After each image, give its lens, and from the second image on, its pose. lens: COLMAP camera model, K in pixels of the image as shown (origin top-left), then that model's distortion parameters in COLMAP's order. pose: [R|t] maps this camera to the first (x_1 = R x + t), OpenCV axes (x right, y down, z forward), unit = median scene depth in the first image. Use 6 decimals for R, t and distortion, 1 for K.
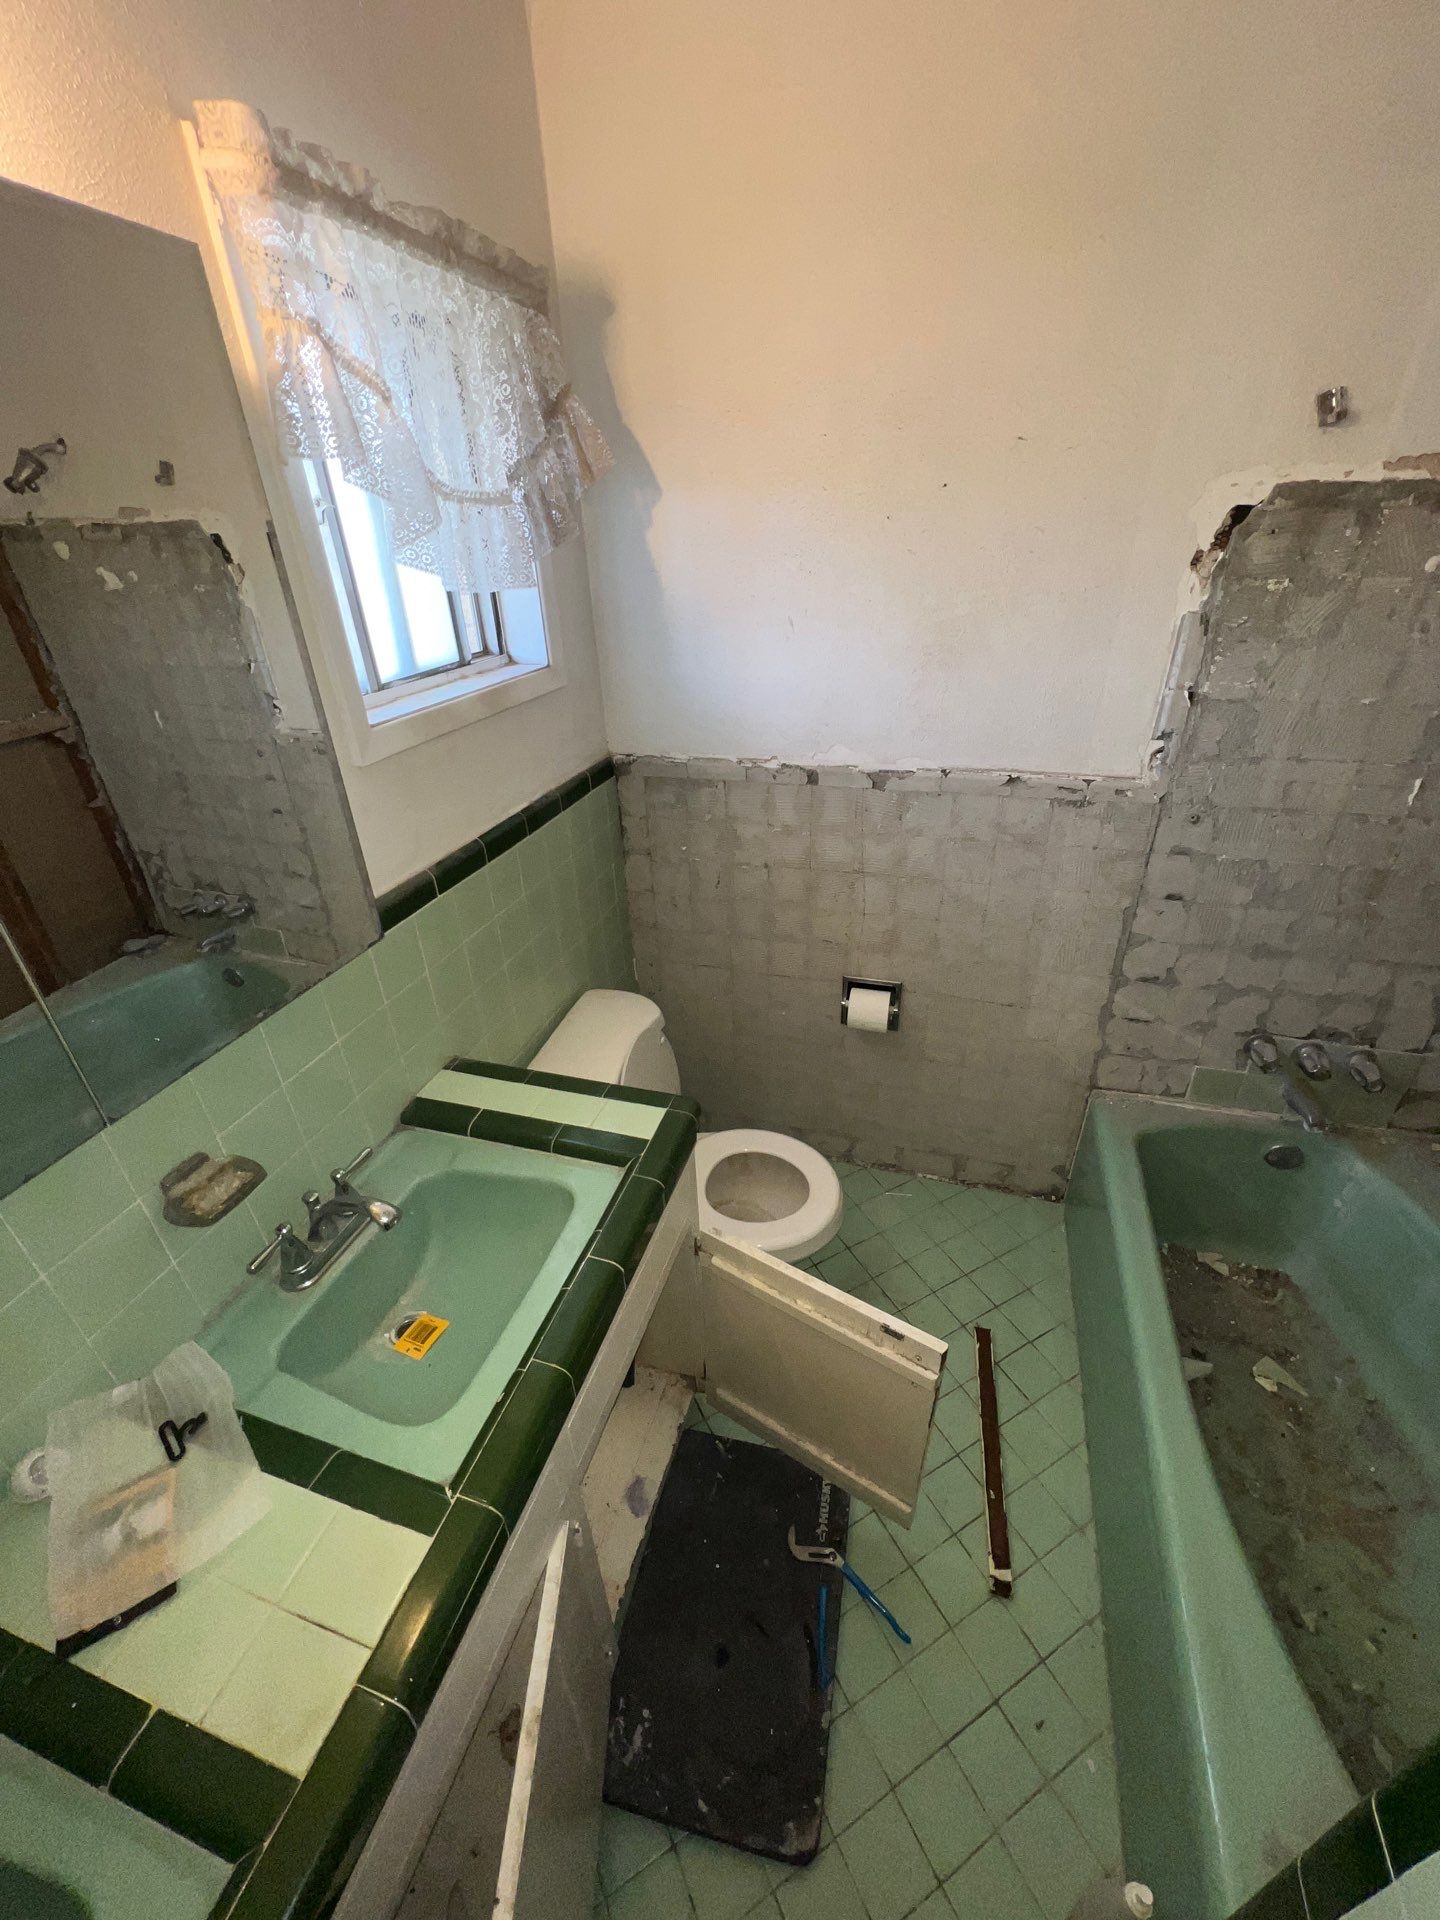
lens RADIAL K [[780.3, 0, 720.0], [0, 780.3, 960.0], [0, 0, 1]] dist [0.001411, -0.000027]
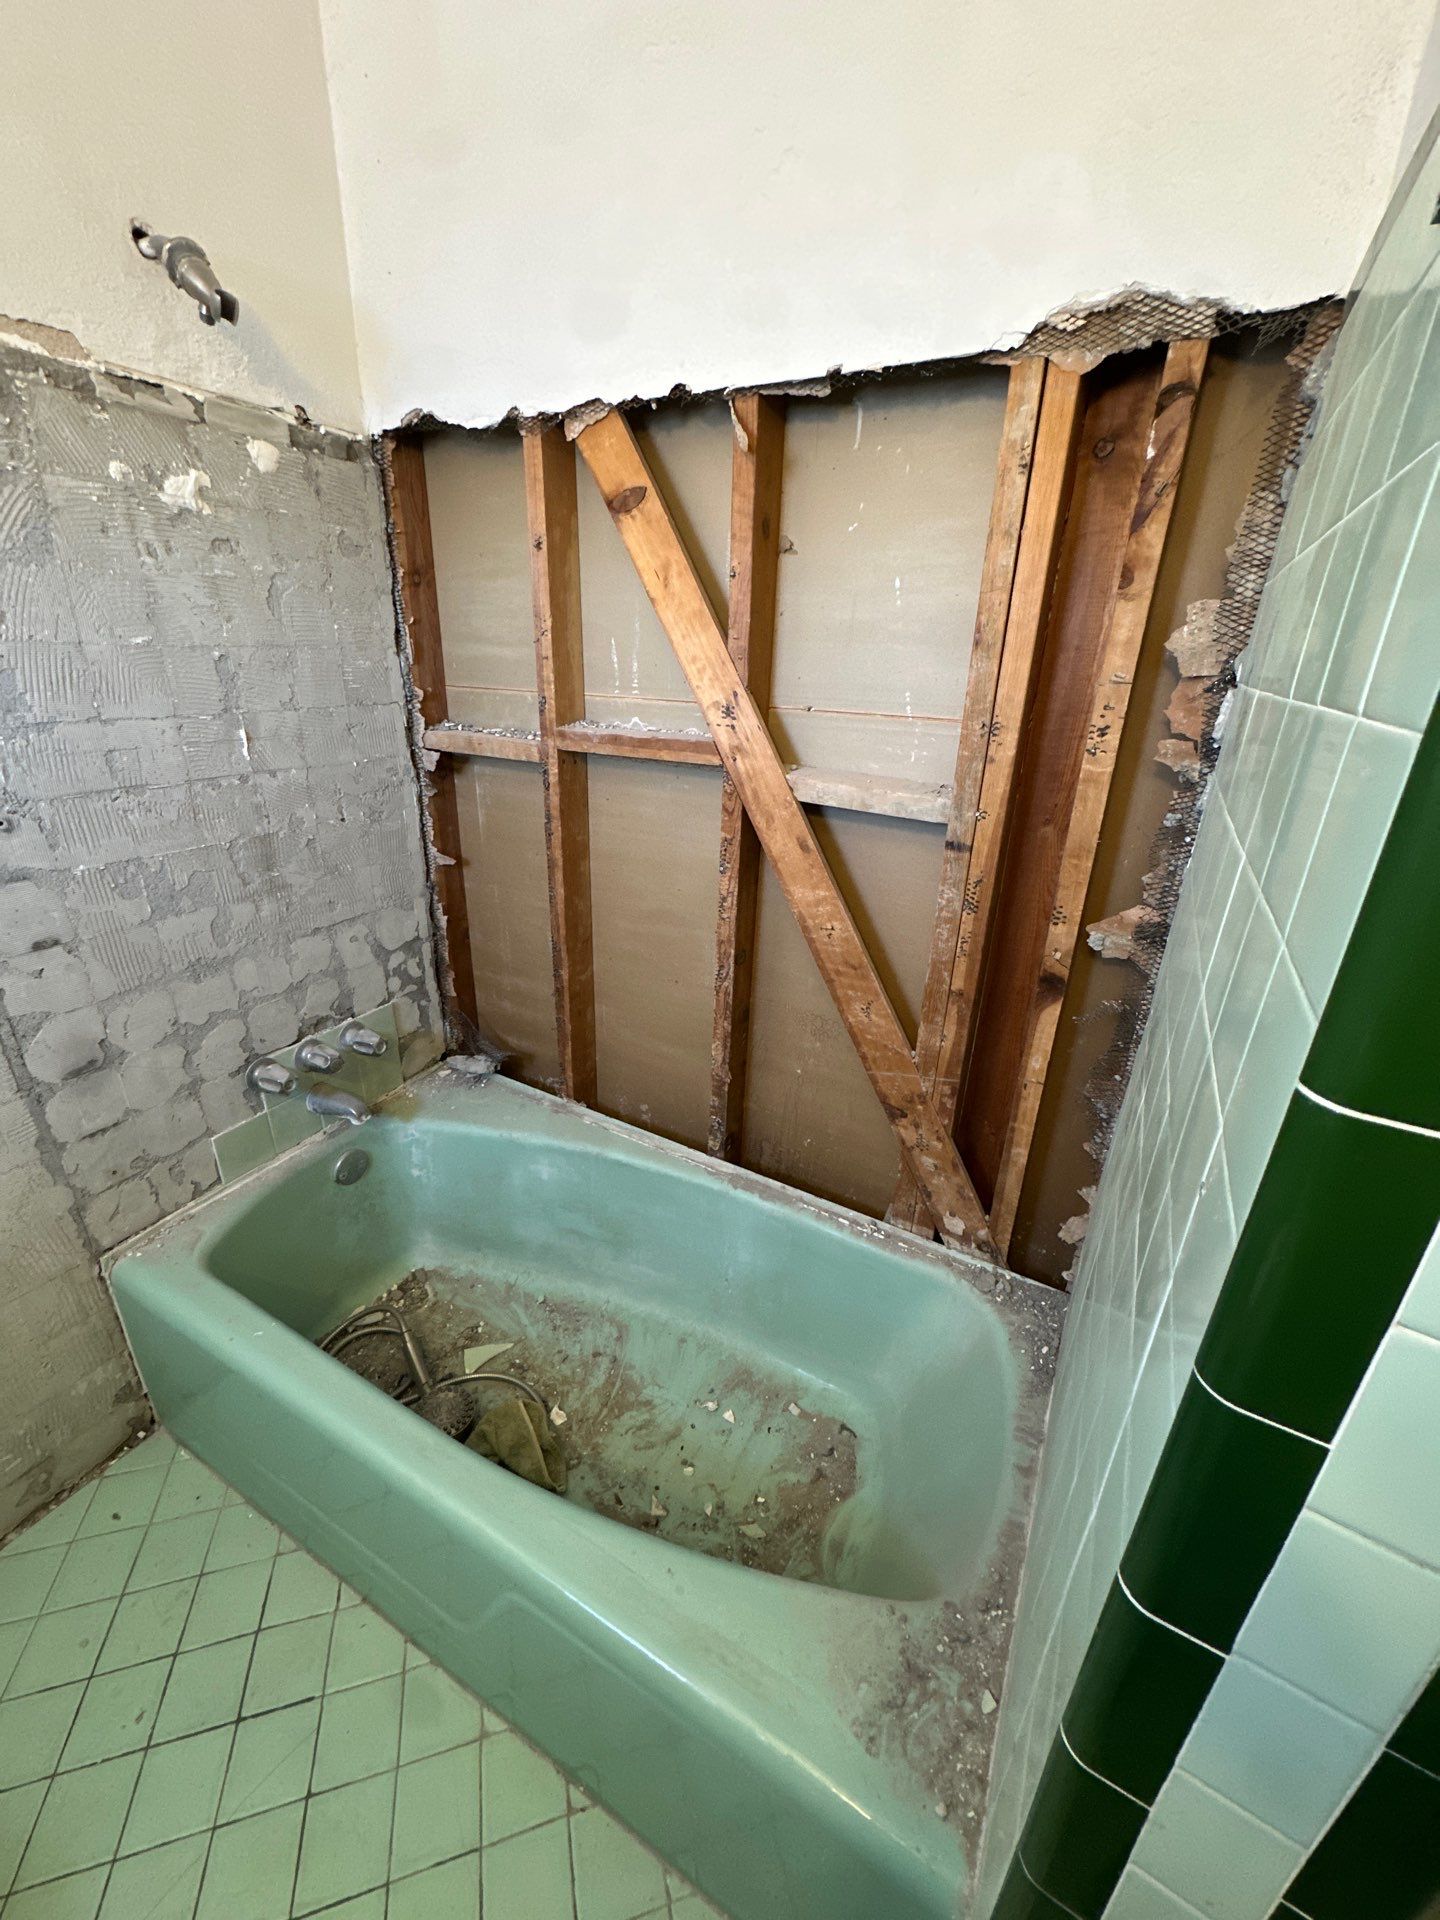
lens RADIAL K [[765.1, 0, 720.9], [0, 765.1, 957.3], [0, 0, 1]] dist [-0.002496, 0.000065]
pose [[0.200021, -0.331602, 0.921972, 0.085323], [0.450328, 0.866822, 0.214068, 0.050995], [-0.870171, 0.372371, 0.322712, 0.281032]]
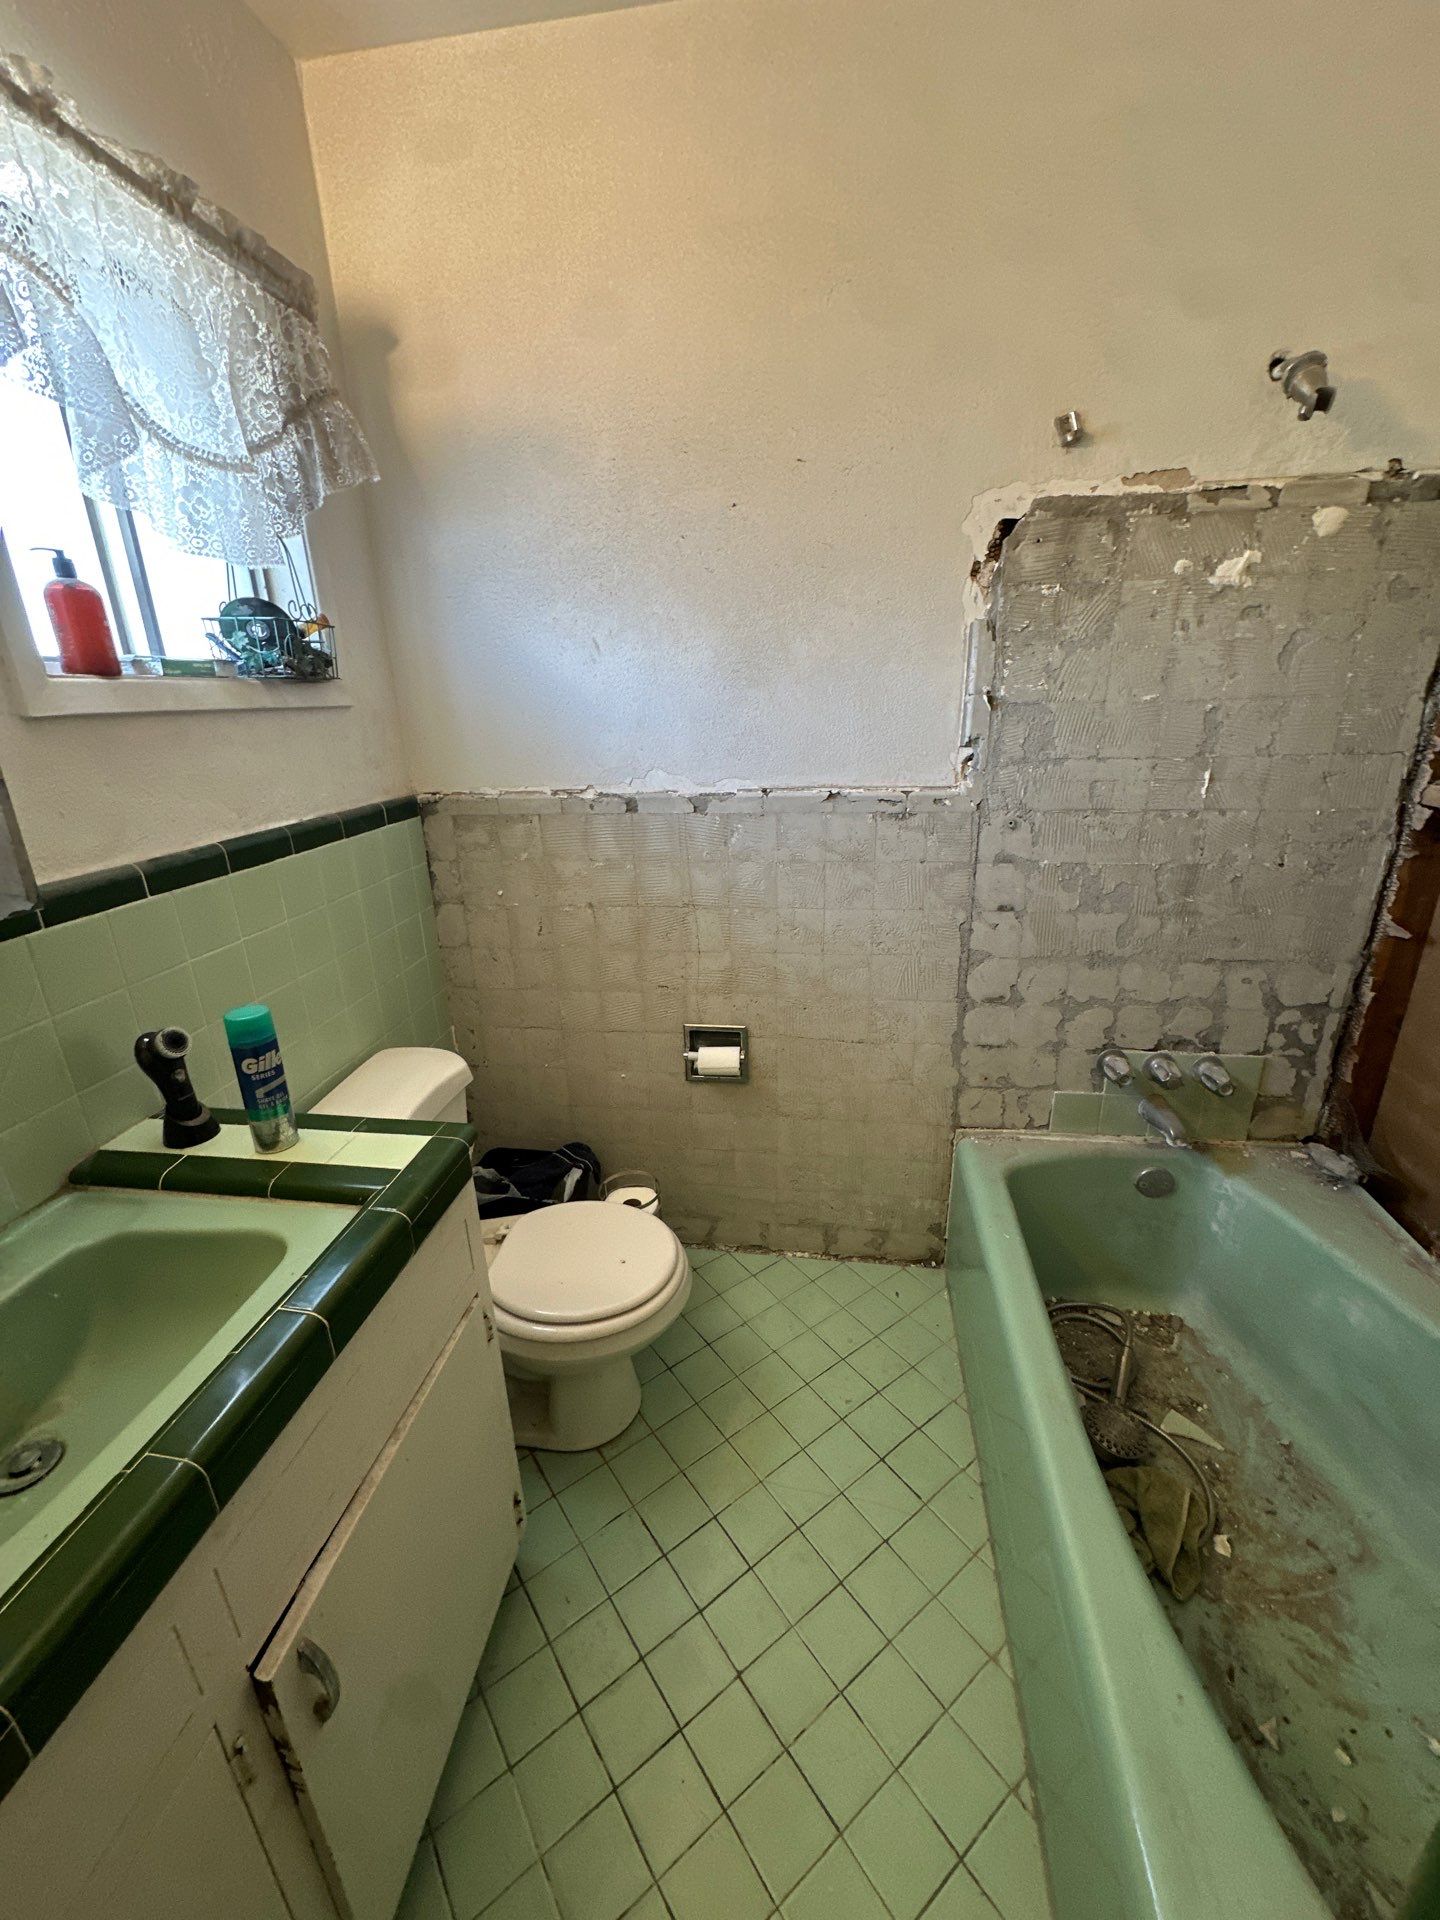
lens RADIAL K [[775.3, 0, 720.0], [0, 775.3, 960.0], [0, 0, 1]] dist [-0.001682, 0.000429]
pose [[0.989580, -0.041454, 0.137886, 0.092525], [0.066387, 0.981153, -0.181471, 0.134197], [-0.127765, 0.188734, 0.973681, 0.115281]]
